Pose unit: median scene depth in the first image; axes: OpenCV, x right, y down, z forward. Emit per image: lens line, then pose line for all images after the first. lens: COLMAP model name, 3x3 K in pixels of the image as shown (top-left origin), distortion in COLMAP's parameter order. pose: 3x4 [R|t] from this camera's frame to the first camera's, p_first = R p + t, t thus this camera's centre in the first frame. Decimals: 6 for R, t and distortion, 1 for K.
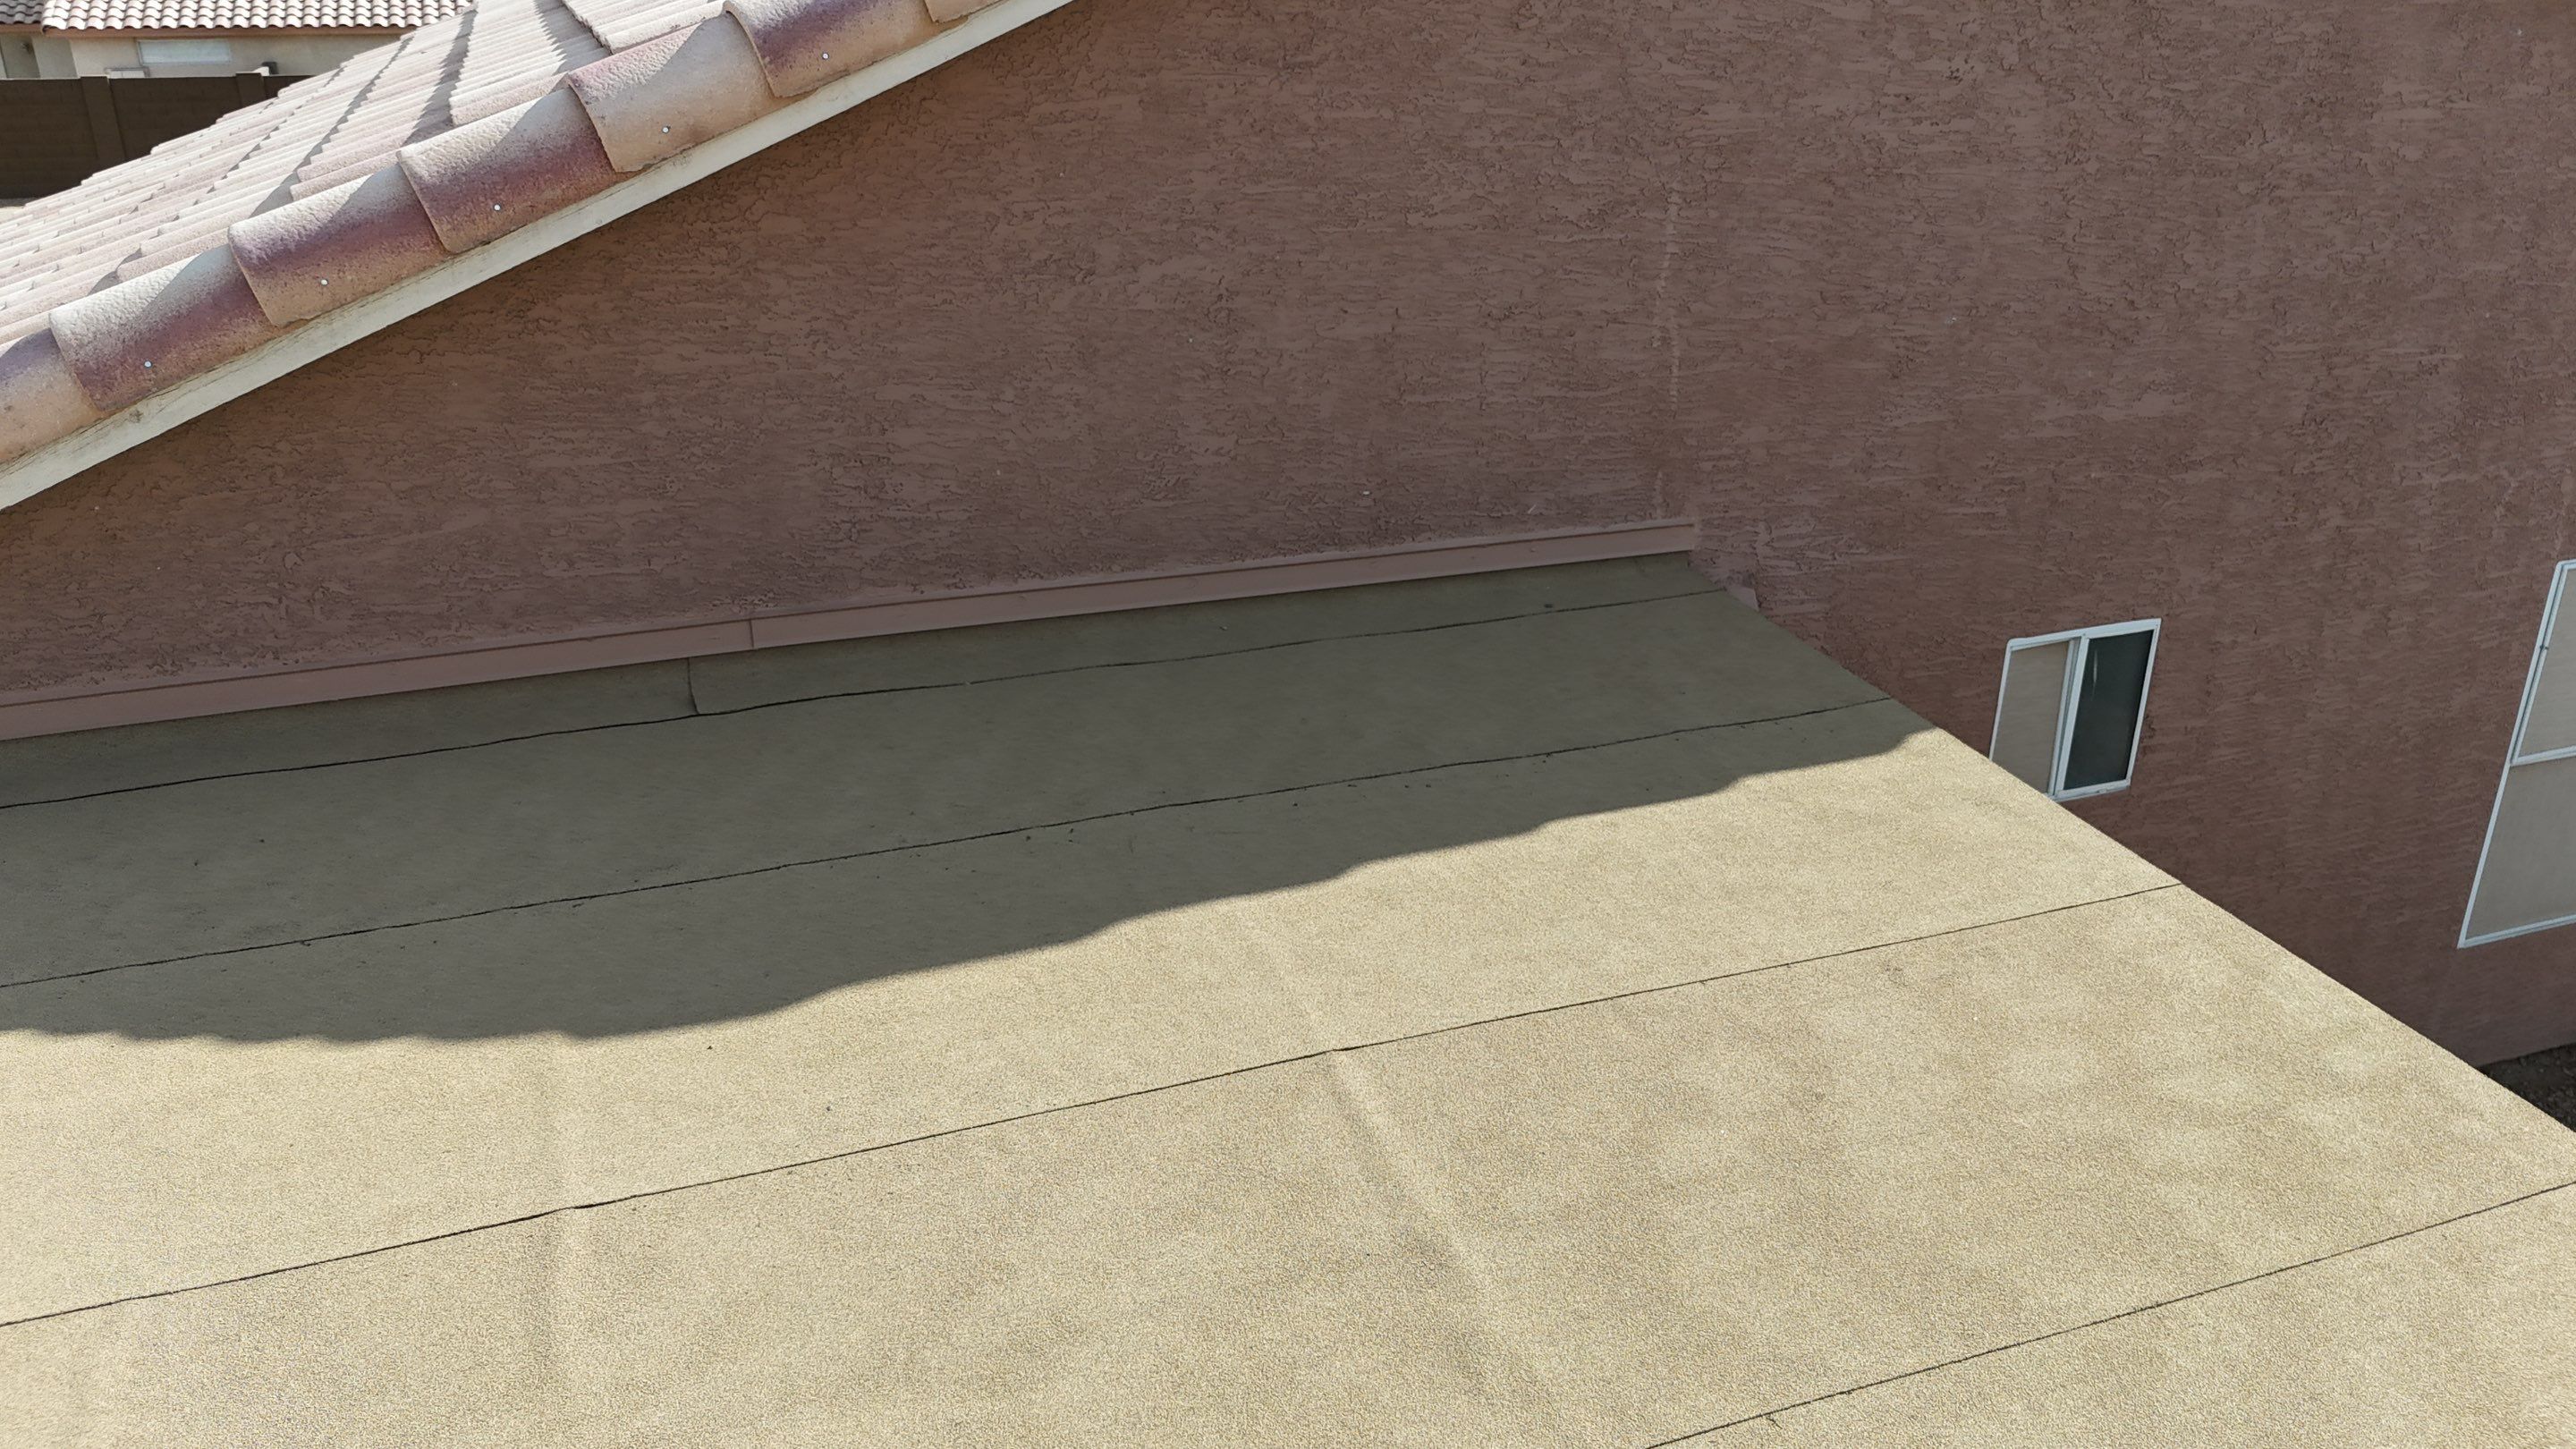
lens RADIAL K [[1896.7, 0, 1309.7], [0, 1896.7, 736.6], [0, 0, 1]] dist [0.060850, -0.063016]
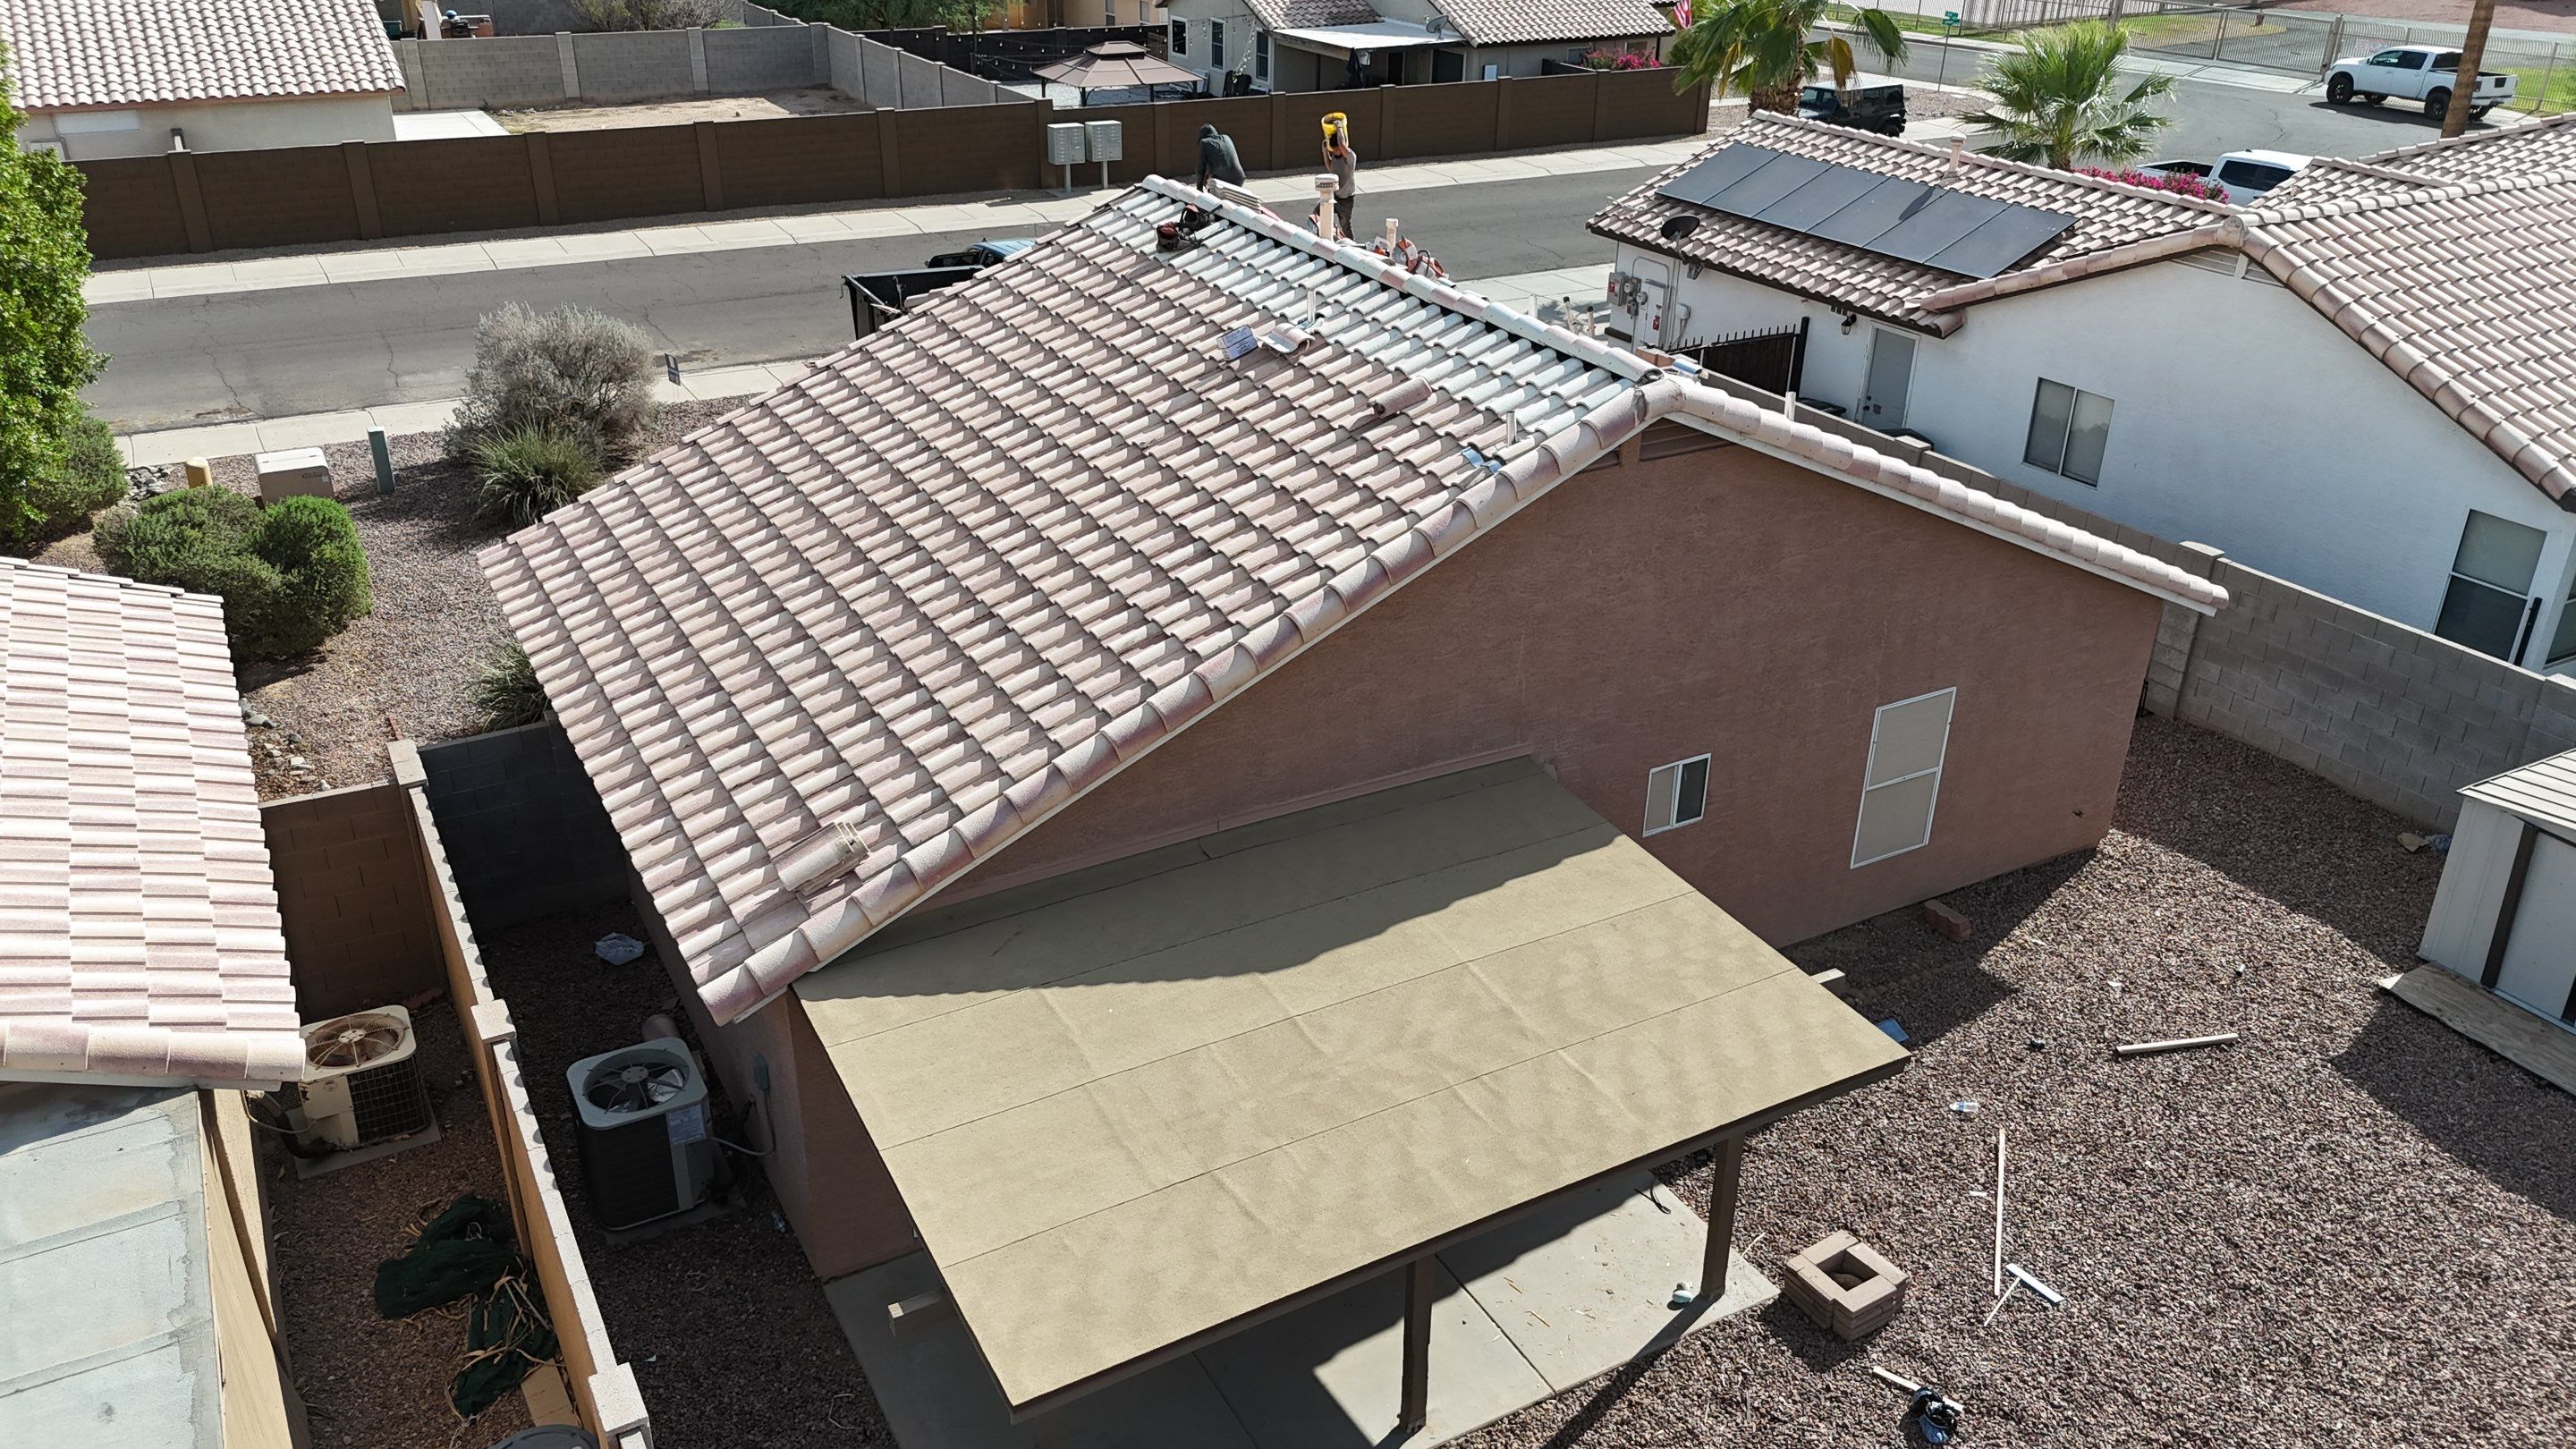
lens RADIAL K [[1896.7, 0, 1277.2], [0, 1896.7, 732.6], [0, 0, 1]] dist [0.060850, -0.063016]
pose [[0.989756, -0.057275, 0.130775, -0.577786], [0.048160, 0.996253, 0.071832, -0.398817], [-0.134399, -0.064798, 0.988806, -1.824860]]
